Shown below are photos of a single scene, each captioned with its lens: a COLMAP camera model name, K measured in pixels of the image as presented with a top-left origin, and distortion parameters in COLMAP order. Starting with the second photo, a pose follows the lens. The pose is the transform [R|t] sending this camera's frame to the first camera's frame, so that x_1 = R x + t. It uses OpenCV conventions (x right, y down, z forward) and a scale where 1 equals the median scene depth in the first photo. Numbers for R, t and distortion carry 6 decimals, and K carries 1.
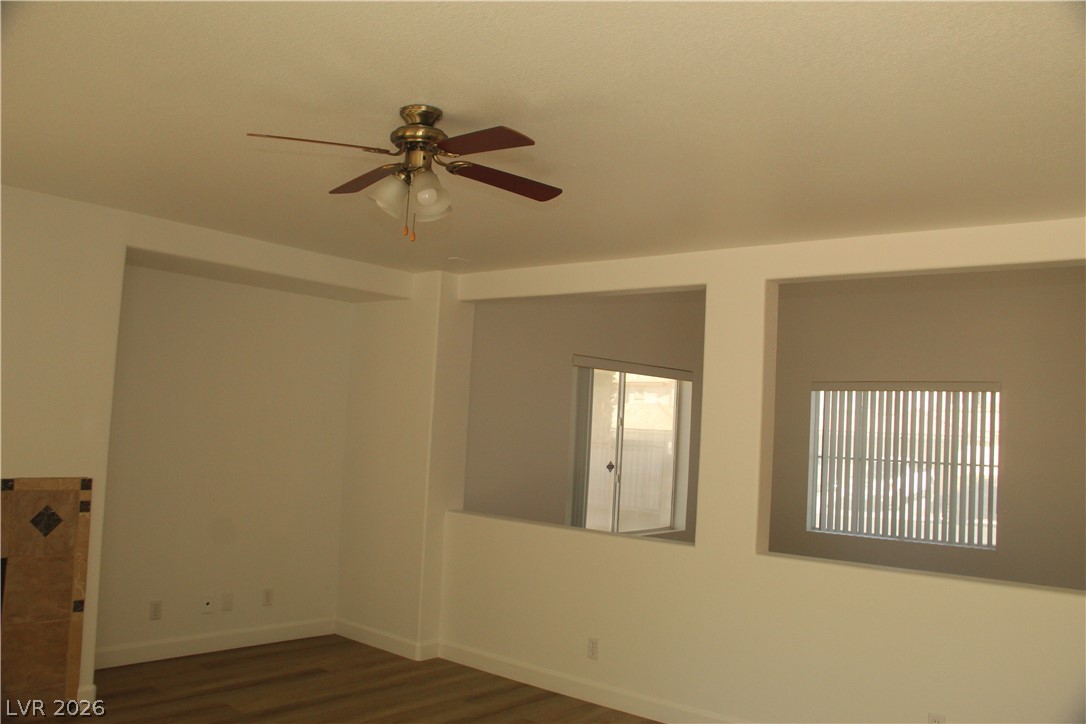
lens RADIAL K [[896.4, 0, 543.3], [0, 896.4, 363.9], [0, 0, 1]] dist [-0.176277, 0.140281]
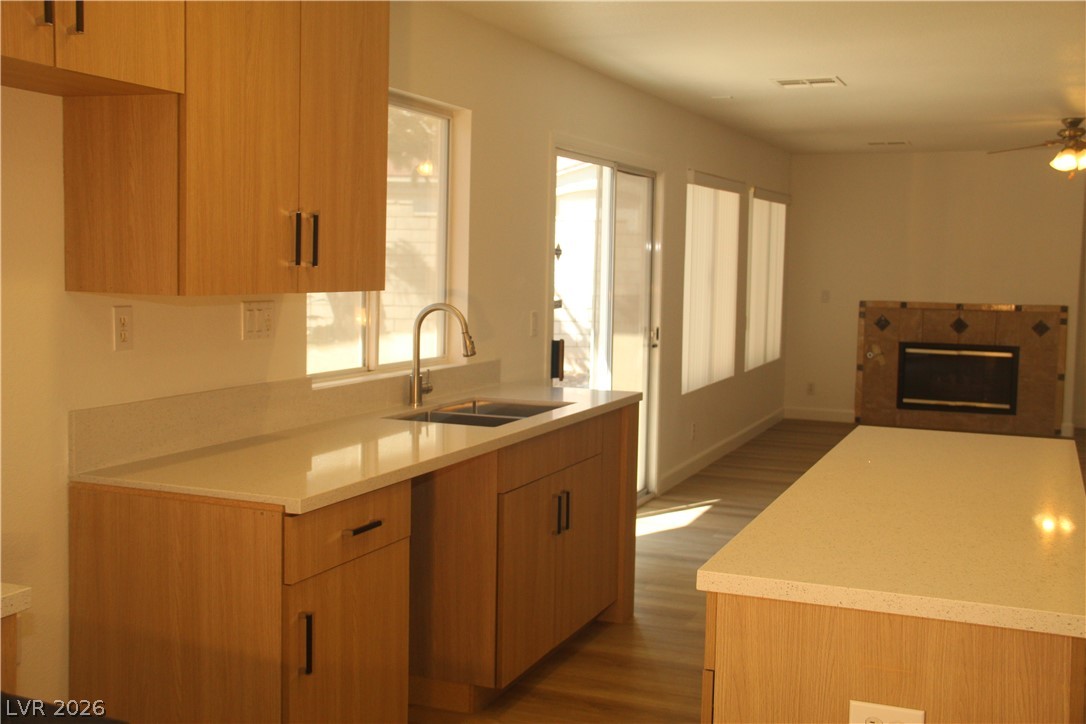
lens RADIAL K [[1174.2, 0, 557.7], [0, 1174.2, 366.7], [0, 0, 1]] dist [0.022107, 0.000000]
pose [[0.315502, 0.037359, -0.948189, 1.255505], [0.073080, 0.995300, 0.063532, 0.023371], [0.946107, -0.089338, 0.311289, -0.655274]]
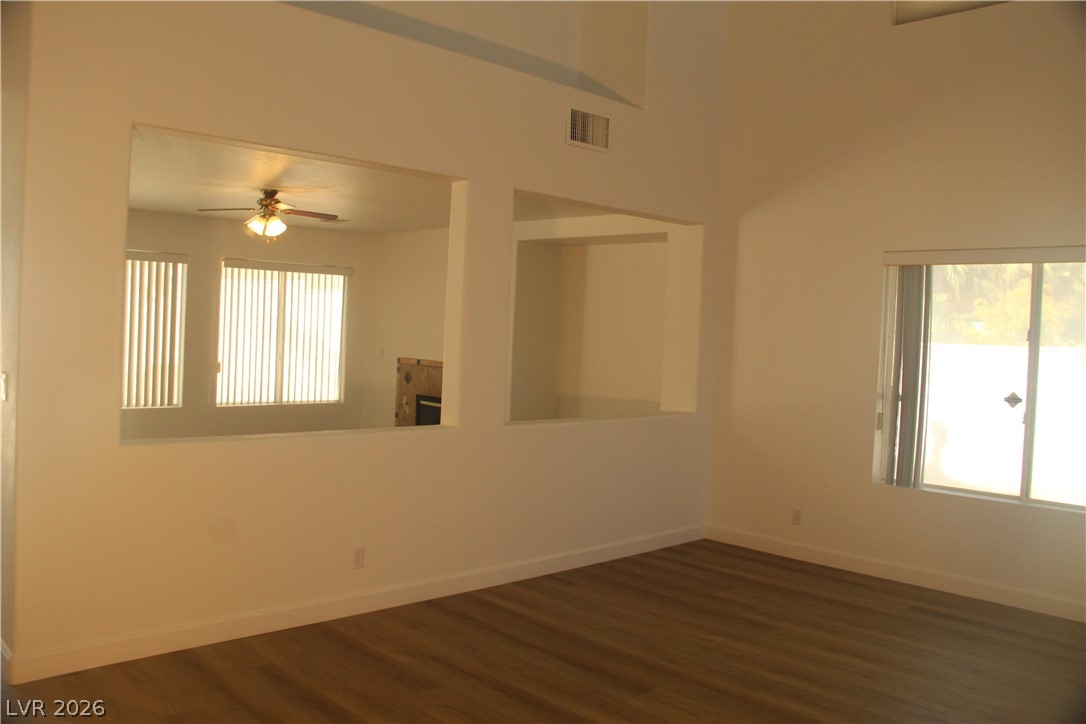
lens RADIAL K [[896.4, 0, 541.9], [0, 896.4, 368.5], [0, 0, 1]] dist [-0.176277, 0.140281]
pose [[-0.098968, -0.021495, -0.994858, 1.247471], [0.016789, 0.999588, -0.023268, 0.158814], [0.994949, -0.019005, -0.098566, 1.109398]]
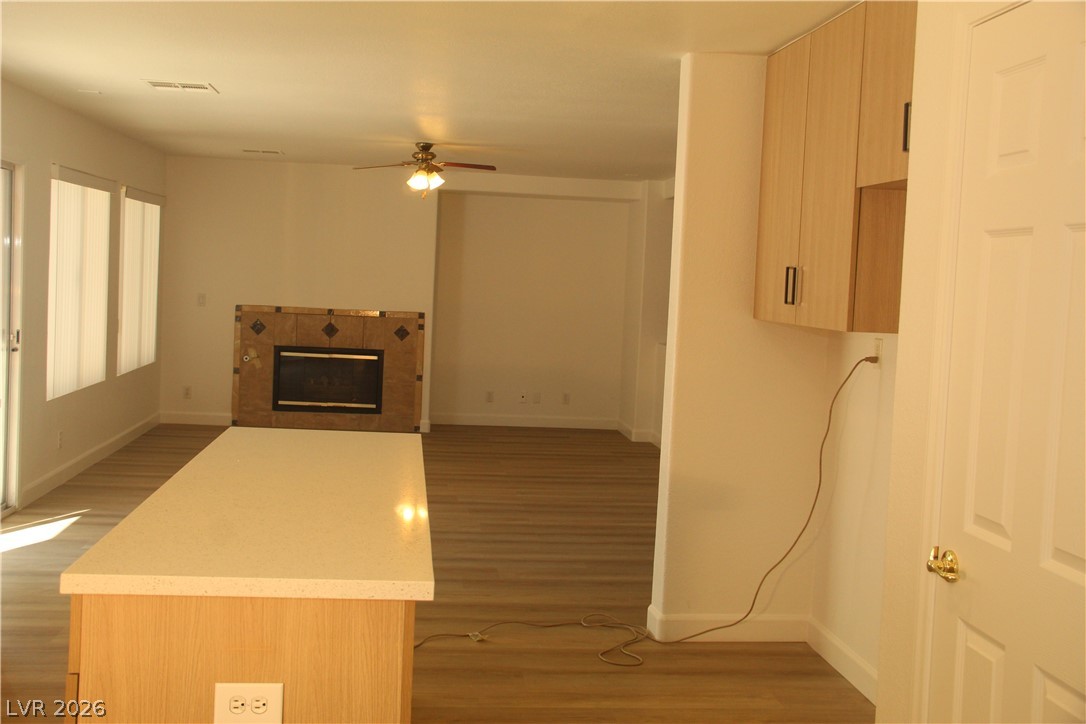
lens RADIAL K [[1174.2, 0, 513.3], [0, 1174.2, 351.0], [0, 0, 1]] dist [0.022107, 0.000000]
pose [[0.719643, 0.021028, -0.694025, 1.262243], [0.044392, 0.996103, 0.076211, 0.022920], [0.692923, -0.085654, 0.715905, -0.658148]]
